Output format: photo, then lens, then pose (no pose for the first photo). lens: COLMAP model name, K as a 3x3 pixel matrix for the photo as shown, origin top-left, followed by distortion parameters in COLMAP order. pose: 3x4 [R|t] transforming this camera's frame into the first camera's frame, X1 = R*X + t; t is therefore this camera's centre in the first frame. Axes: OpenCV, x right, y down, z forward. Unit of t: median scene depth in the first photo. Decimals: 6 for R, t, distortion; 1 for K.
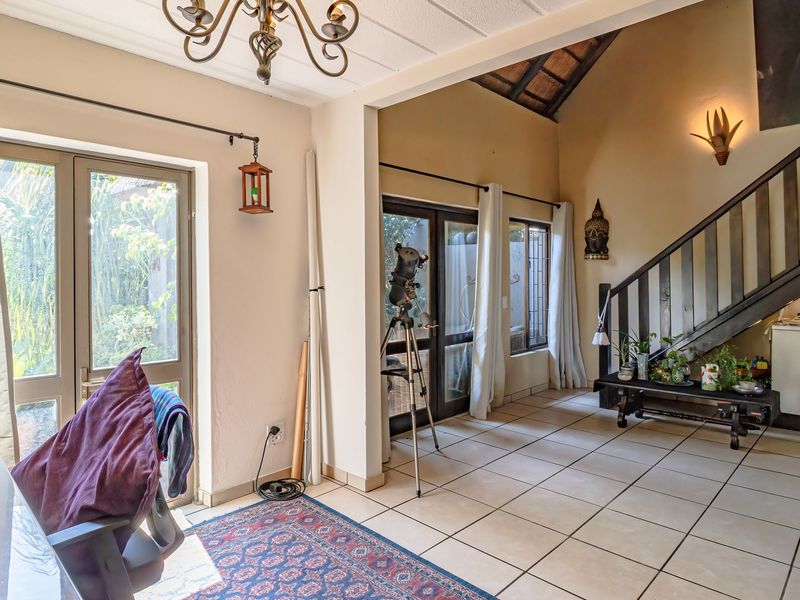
lens RADIAL K [[488.2, 0, 401.9], [0, 488.2, 282.5], [0, 0, 1]] dist [-0.006370, -0.004082]
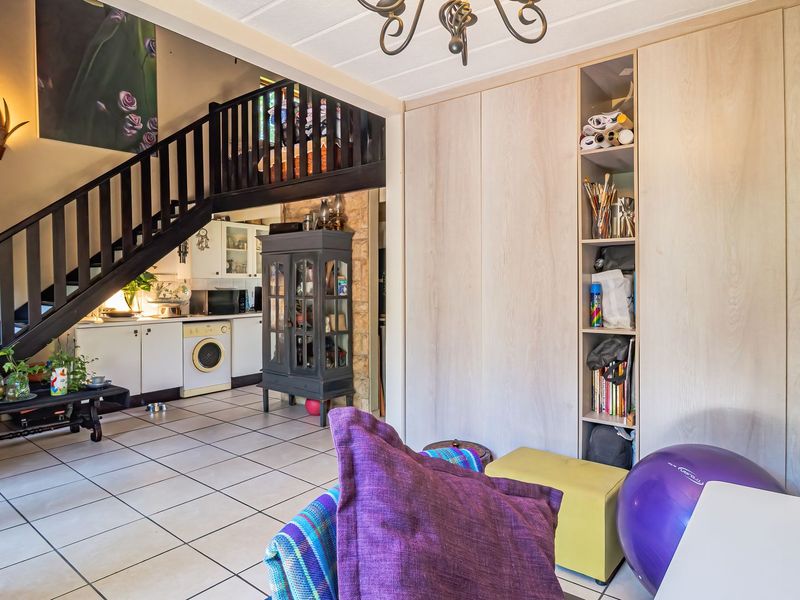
lens RADIAL K [[488.2, 0, 401.9], [0, 488.2, 282.5], [0, 0, 1]] dist [-0.006370, -0.004082]
pose [[-0.108730, 0.005315, 0.994057, -0.432164], [0.004312, 0.999979, -0.004875, 0.001527], [-0.994062, 0.003756, -0.108751, 0.427323]]
